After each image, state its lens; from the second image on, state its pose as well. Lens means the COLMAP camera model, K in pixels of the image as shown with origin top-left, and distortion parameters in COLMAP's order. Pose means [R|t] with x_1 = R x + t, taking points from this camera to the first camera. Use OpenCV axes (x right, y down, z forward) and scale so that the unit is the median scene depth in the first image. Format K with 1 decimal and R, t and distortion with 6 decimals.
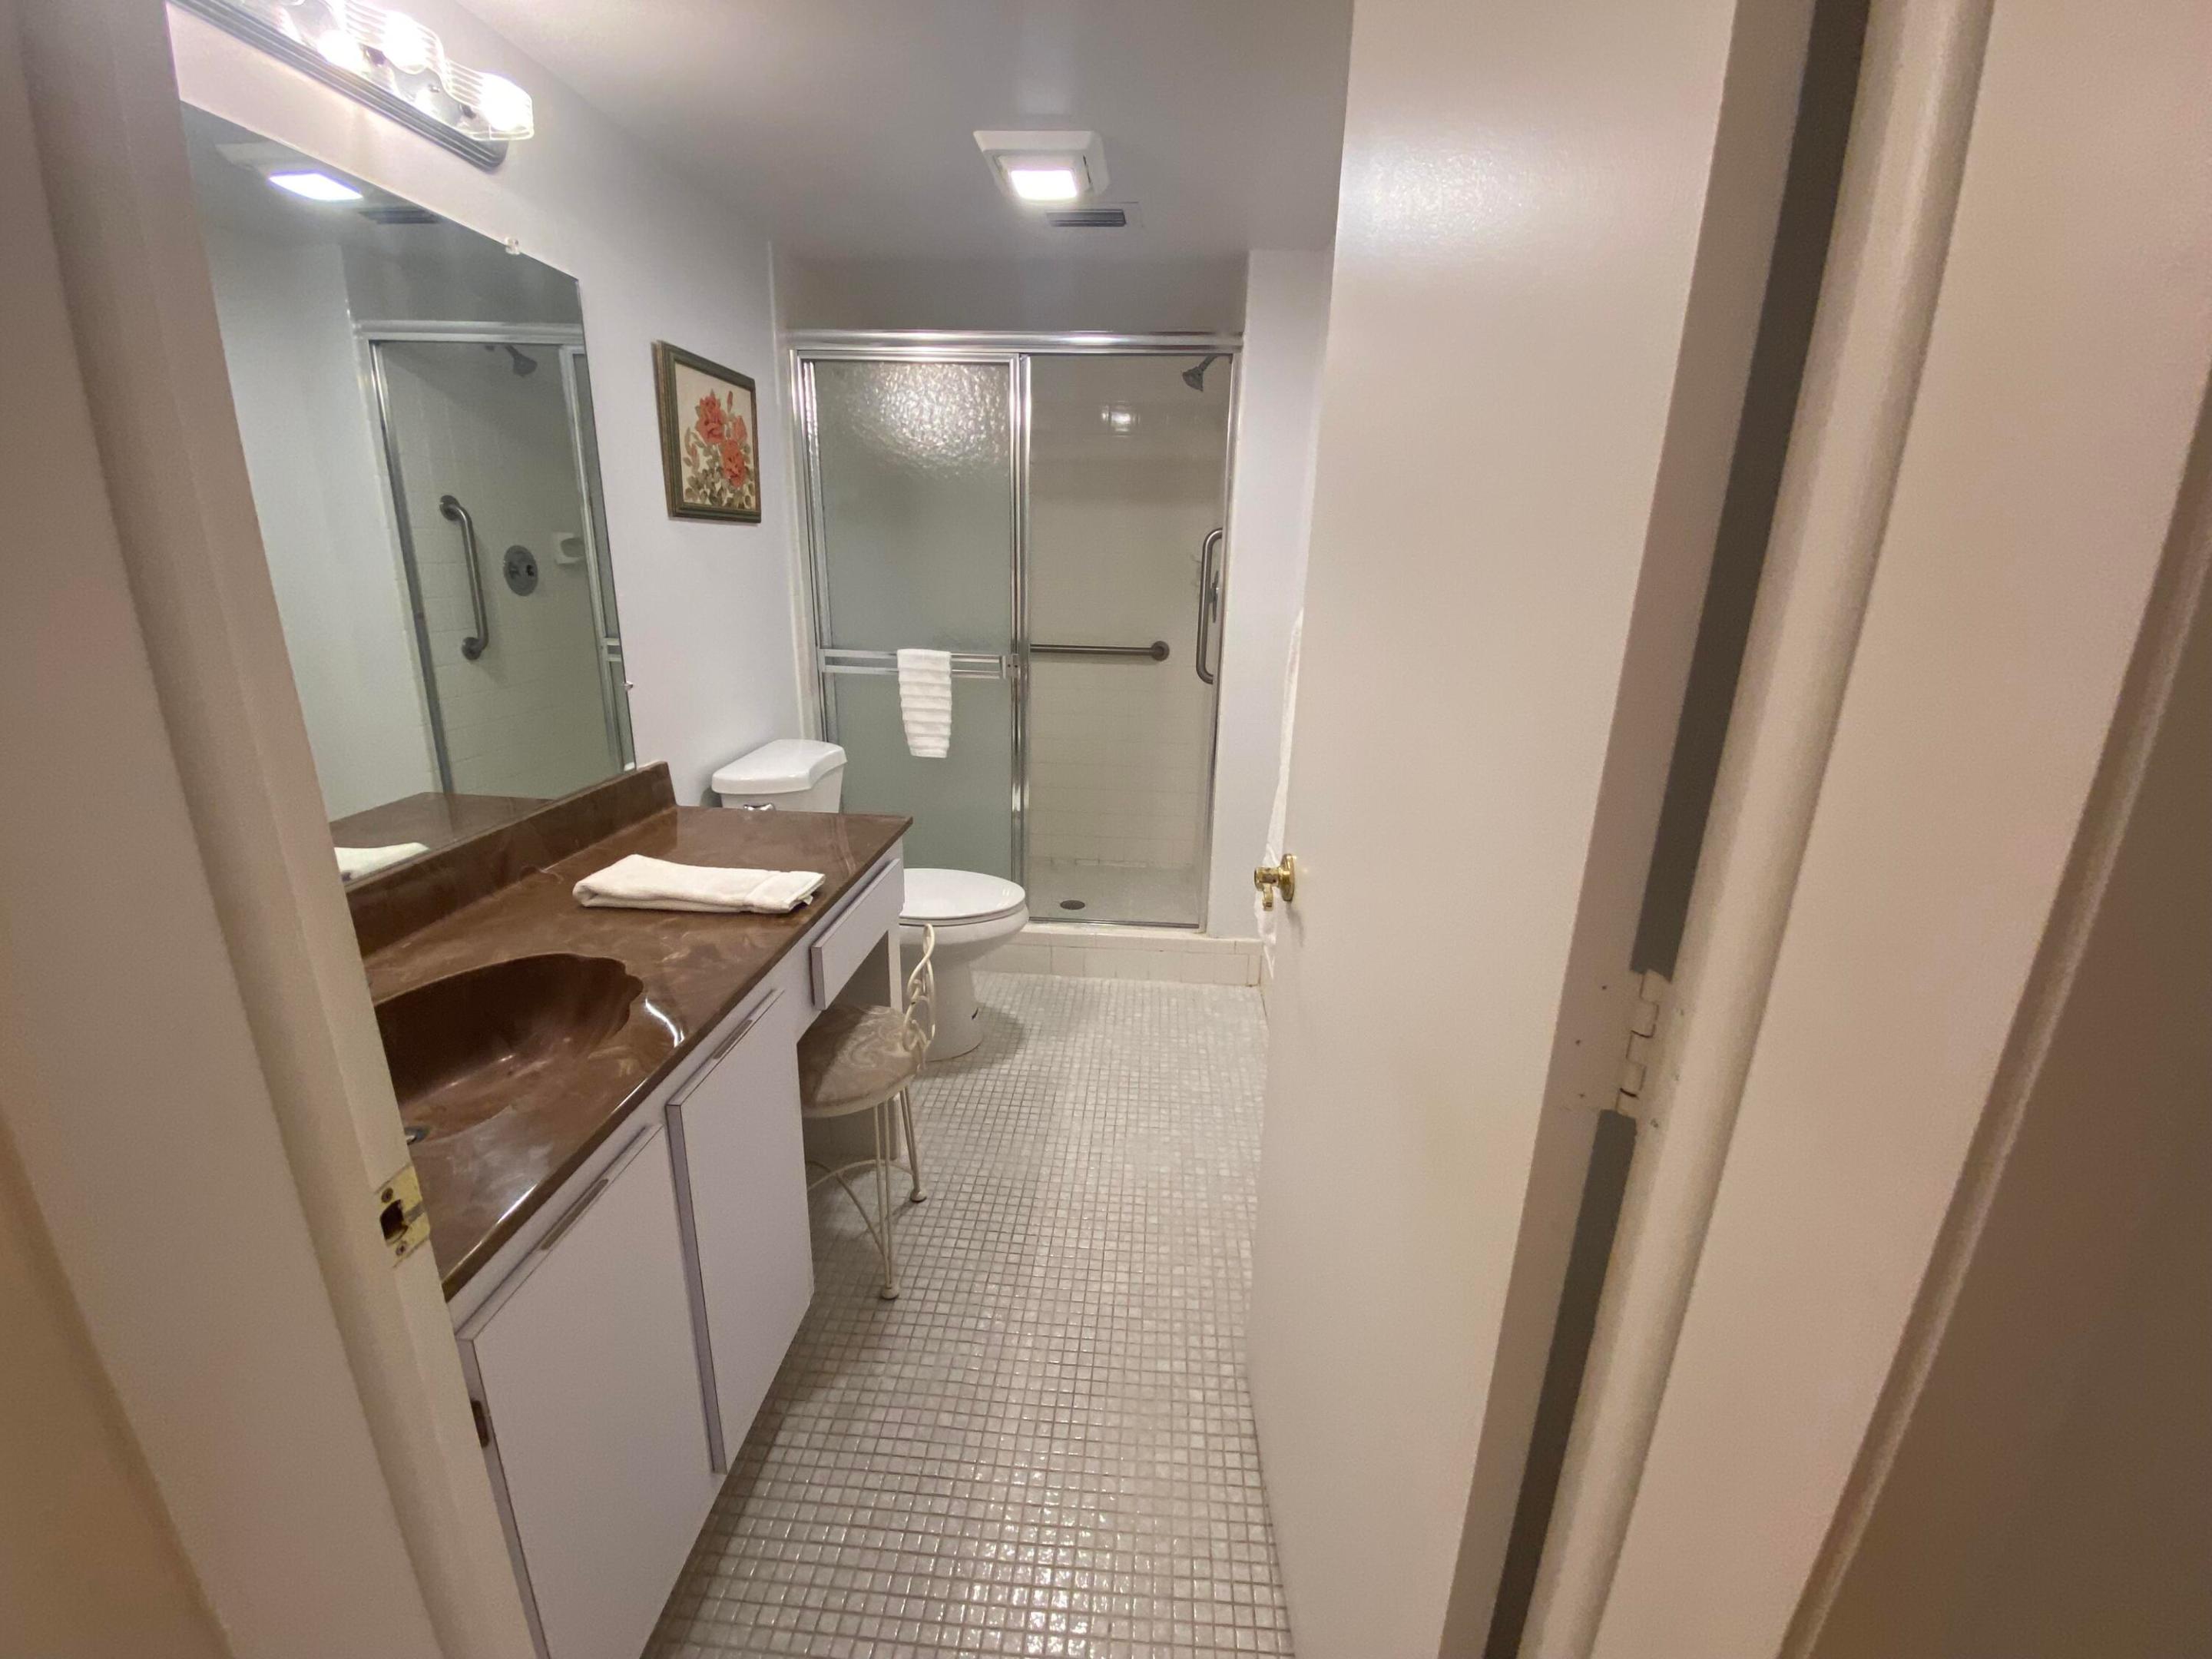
lens RADIAL K [[899.7, 0, 1102.0], [0, 899.7, 823.7], [0, 0, 1]] dist [-0.001046, -0.009706]
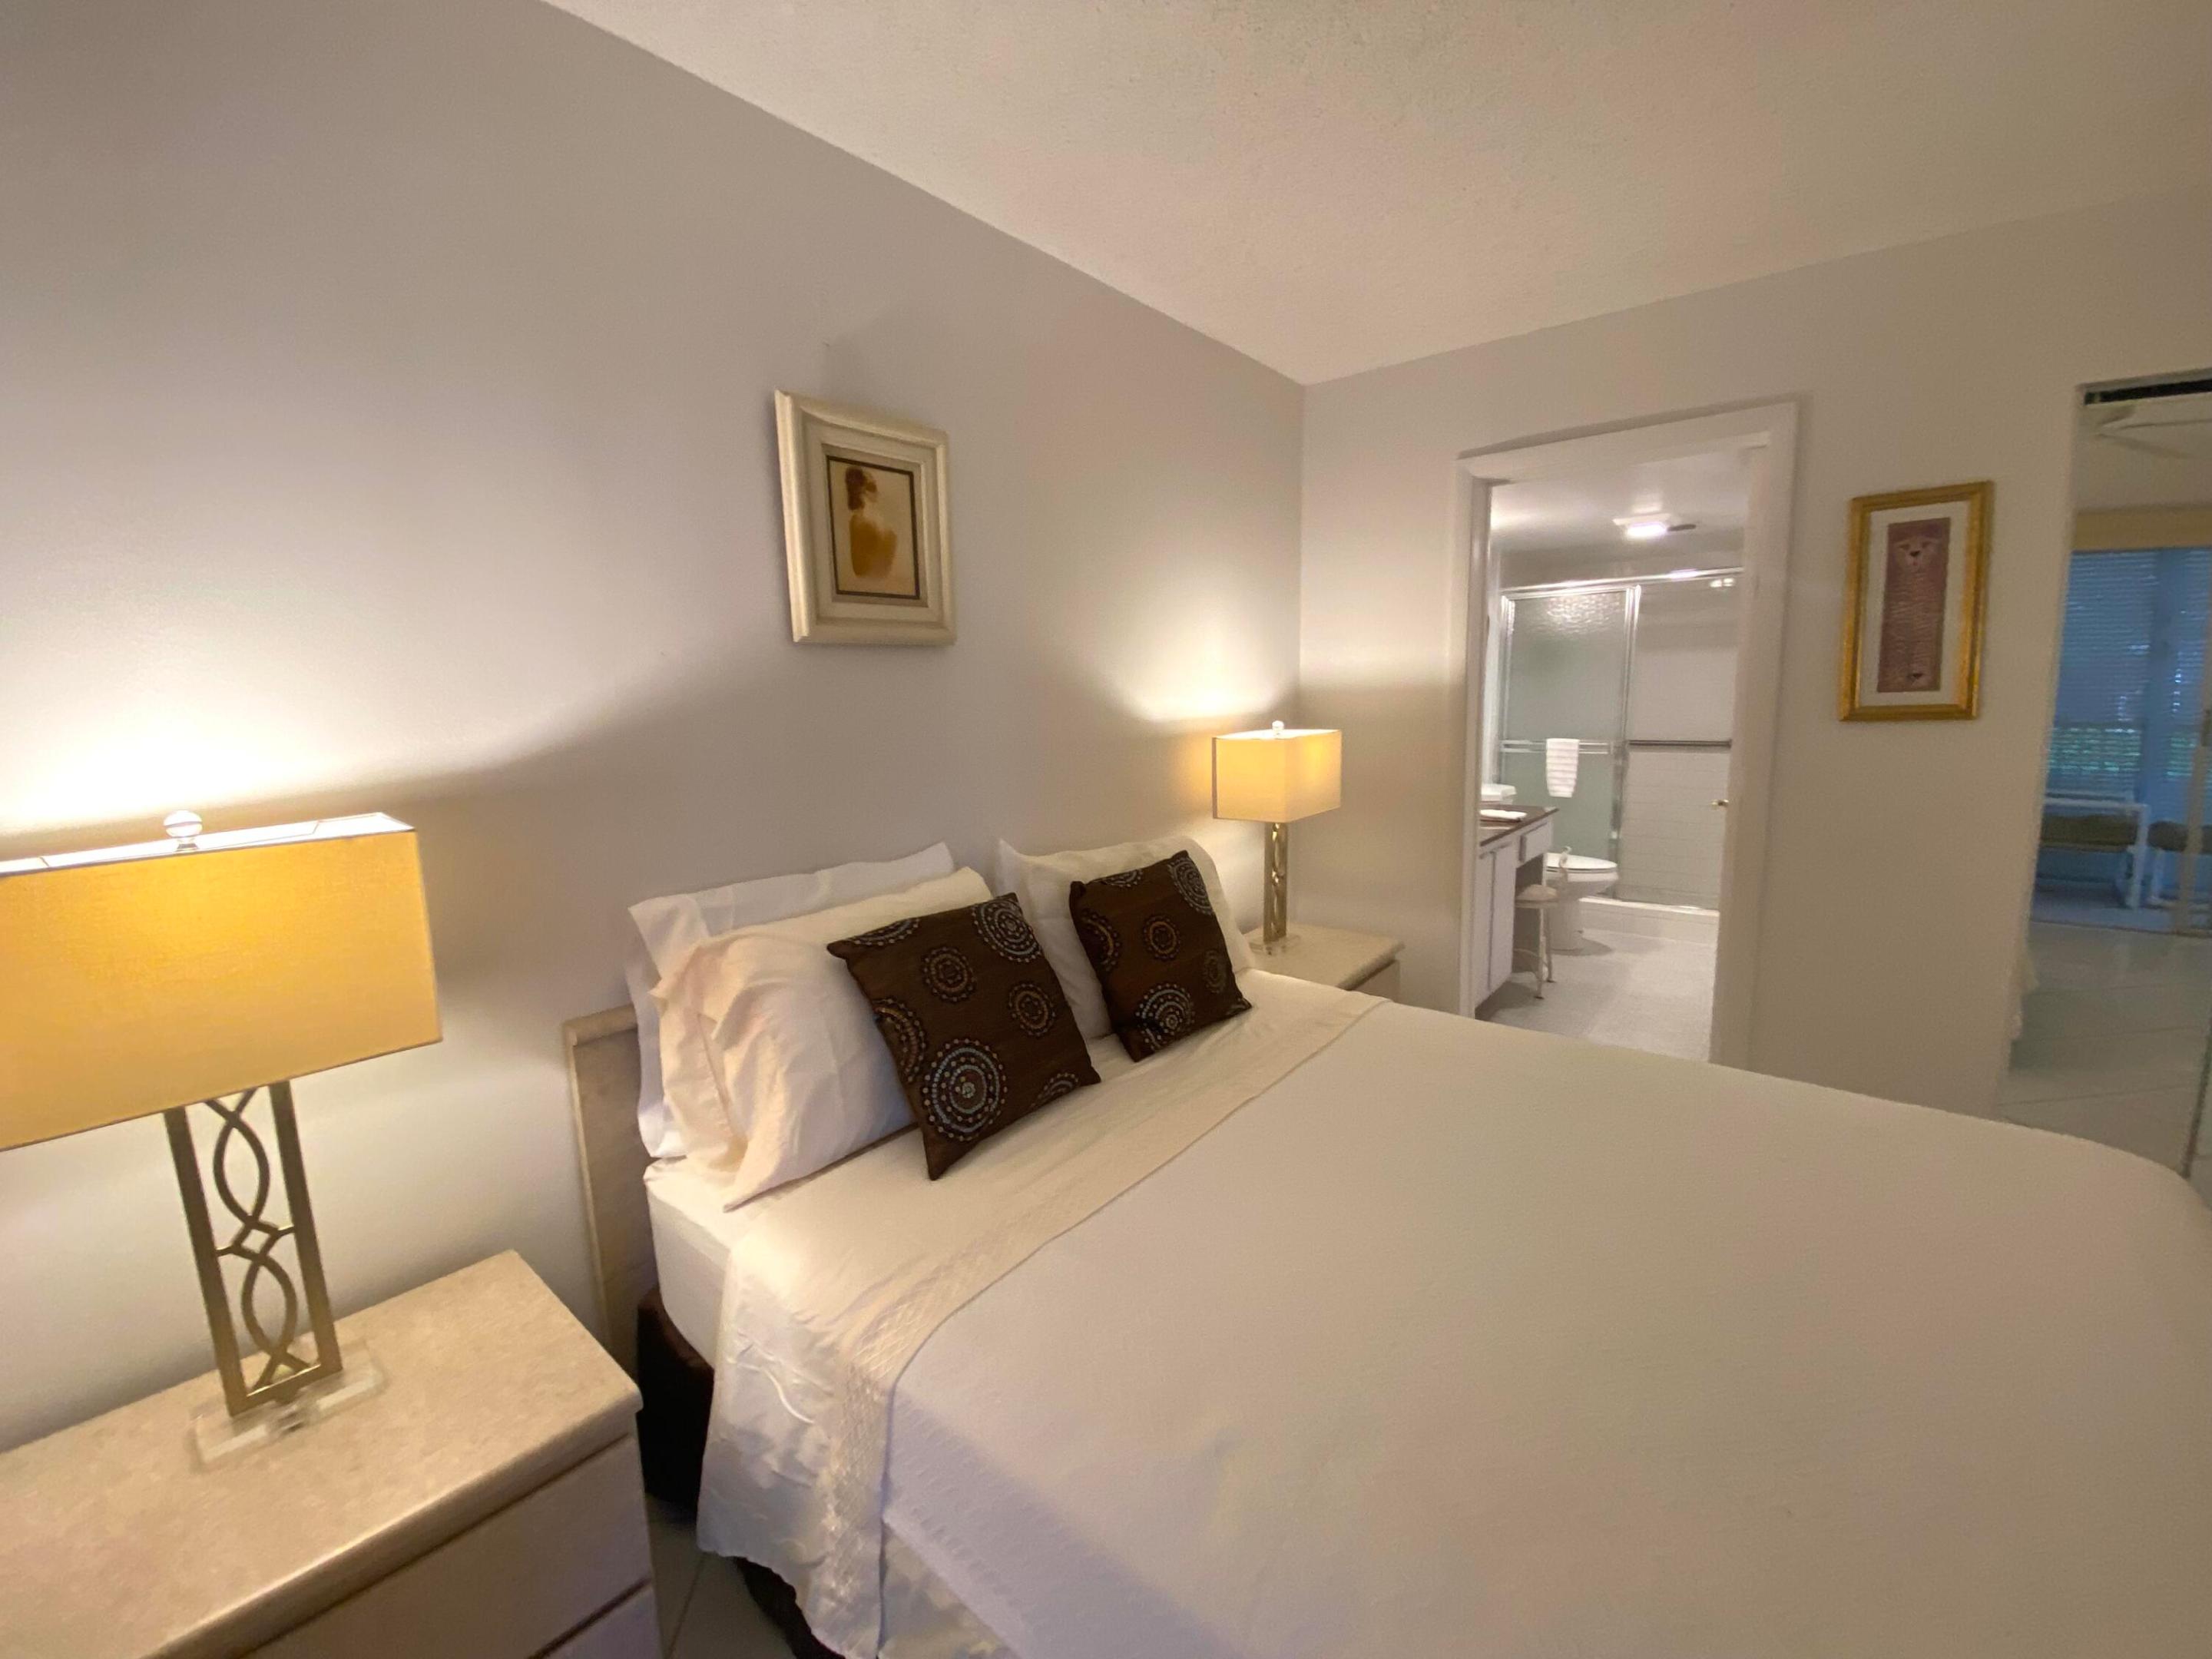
lens RADIAL K [[899.7, 0, 1100.3], [0, 899.7, 836.6], [0, 0, 1]] dist [-0.001046, -0.009706]
pose [[0.814847, 0.037546, -0.578458, 0.102485], [-0.114745, 0.988602, -0.097469, 0.289934], [0.568205, 0.145797, 0.809868, -0.989078]]
